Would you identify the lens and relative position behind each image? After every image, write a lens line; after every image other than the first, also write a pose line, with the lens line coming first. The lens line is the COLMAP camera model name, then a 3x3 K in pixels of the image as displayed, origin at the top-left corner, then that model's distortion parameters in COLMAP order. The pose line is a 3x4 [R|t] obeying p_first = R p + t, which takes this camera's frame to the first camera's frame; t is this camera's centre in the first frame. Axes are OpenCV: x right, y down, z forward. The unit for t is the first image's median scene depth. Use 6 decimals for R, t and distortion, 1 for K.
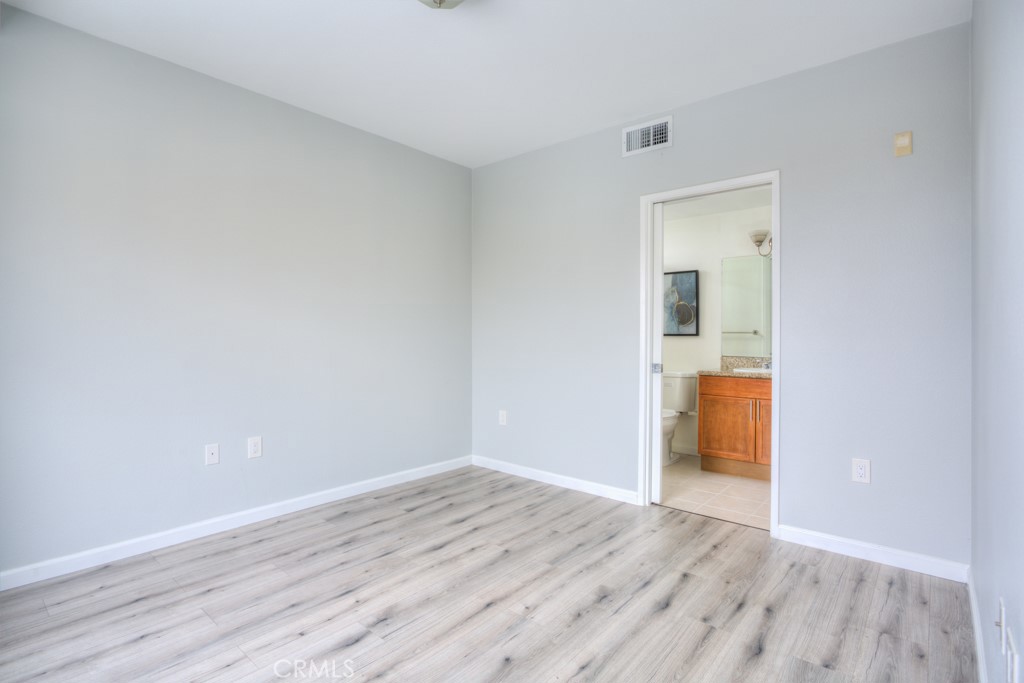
lens RADIAL K [[499.3, 0, 508.8], [0, 499.3, 338.3], [0, 0, 1]] dist [-0.021149, 0.008781]
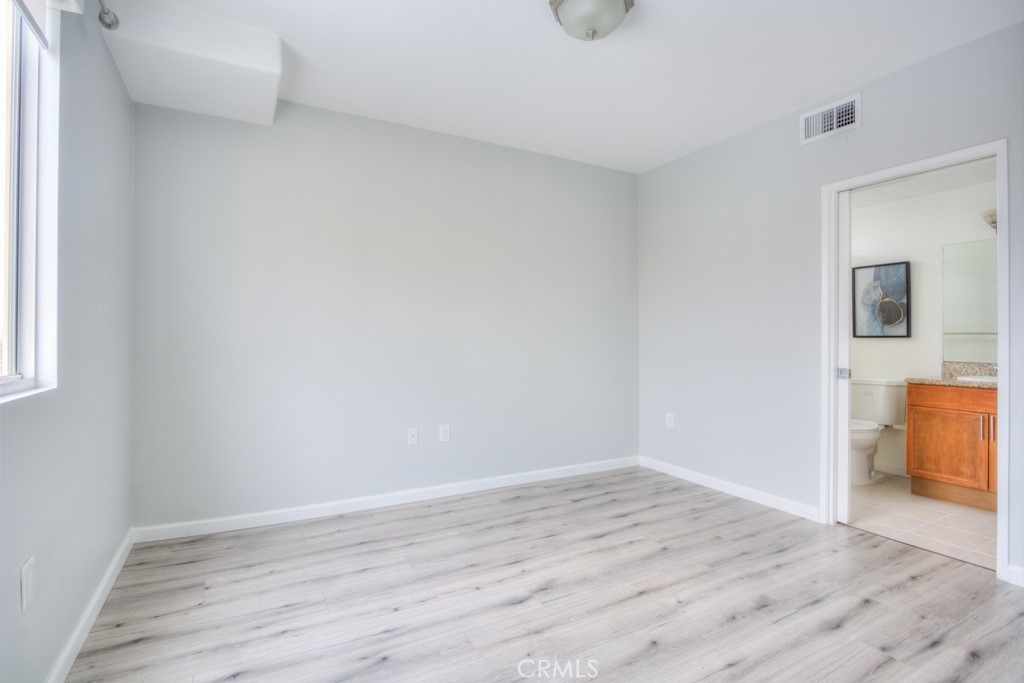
lens RADIAL K [[499.3, 0, 508.8], [0, 499.3, 338.3], [0, 0, 1]] dist [-0.021149, 0.008781]
pose [[0.938151, -0.002208, -0.346219, 0.041144], [0.000506, 0.999987, -0.005005, 0.000206], [0.346226, 0.004520, 0.938140, -0.060312]]
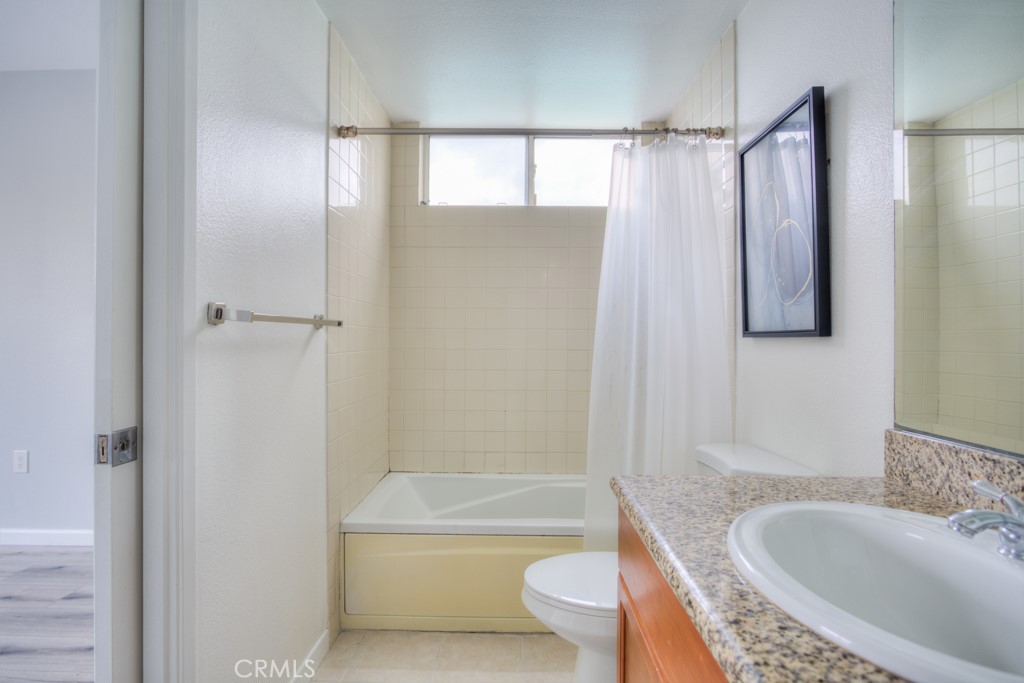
lens RADIAL K [[499.3, 0, 508.8], [0, 499.3, 338.3], [0, 0, 1]] dist [-0.021149, 0.008781]
pose [[0.639443, -0.002372, -0.768835, 0.733944], [-0.003914, 0.999972, -0.006341, -0.002110], [0.768829, 0.007064, 0.639416, 1.088726]]
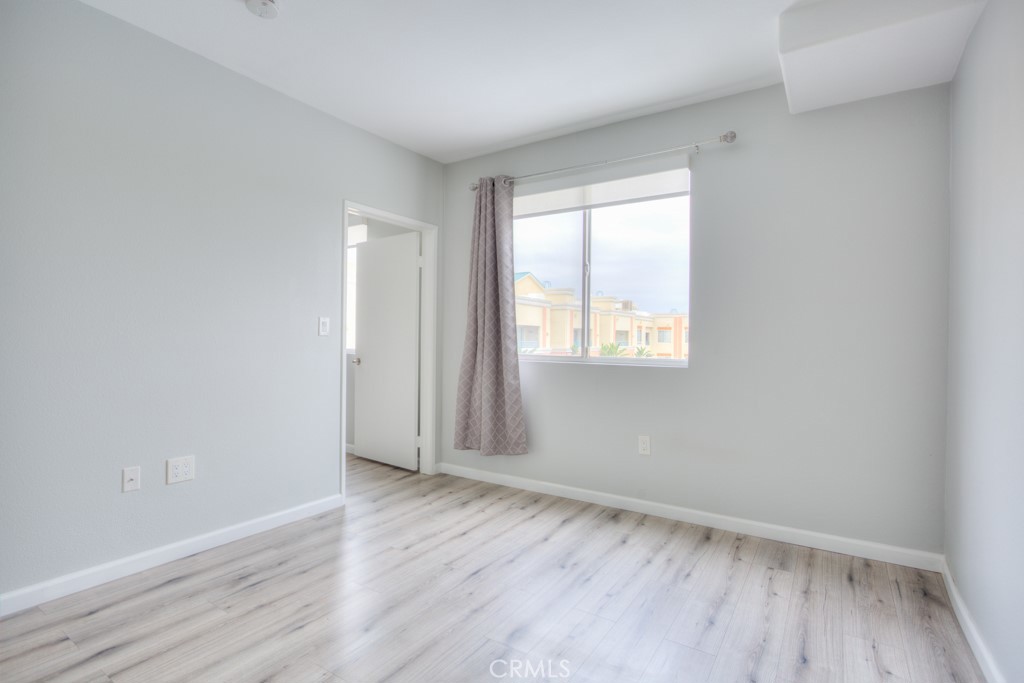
lens RADIAL K [[499.3, 0, 508.8], [0, 499.3, 338.3], [0, 0, 1]] dist [-0.021149, 0.008781]
pose [[-0.991786, -0.015253, -0.126996, -0.093389], [-0.015775, 0.999871, 0.003102, -0.007031], [0.126932, 0.005080, -0.991898, 1.193052]]
